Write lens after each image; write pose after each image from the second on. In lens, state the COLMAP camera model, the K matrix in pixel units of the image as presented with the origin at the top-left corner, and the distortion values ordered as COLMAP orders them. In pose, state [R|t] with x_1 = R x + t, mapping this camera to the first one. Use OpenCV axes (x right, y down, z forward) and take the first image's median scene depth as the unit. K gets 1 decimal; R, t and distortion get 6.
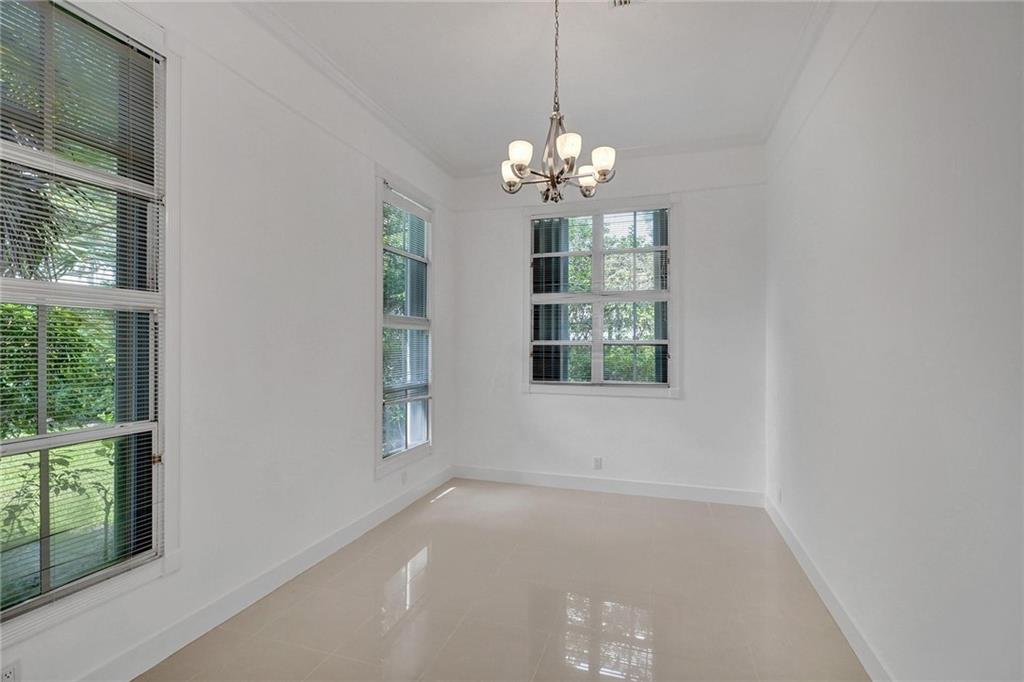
lens RADIAL K [[468.1, 0, 517.0], [0, 468.1, 346.9], [0, 0, 1]] dist [-0.002462, -0.000113]
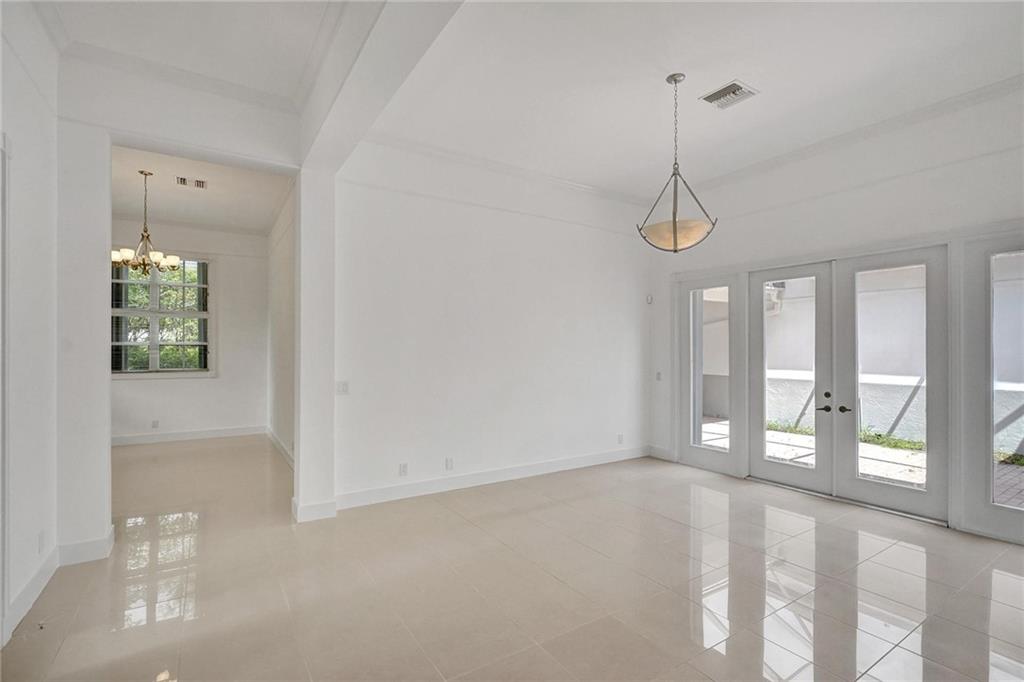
lens RADIAL K [[468.1, 0, 517.0], [0, 468.1, 346.9], [0, 0, 1]] dist [-0.002462, -0.000113]
pose [[0.631929, 0.003536, 0.775018, -0.253421], [0.002048, 0.999978, -0.006232, 0.012619], [-0.775024, 0.005526, 0.631908, -0.845714]]
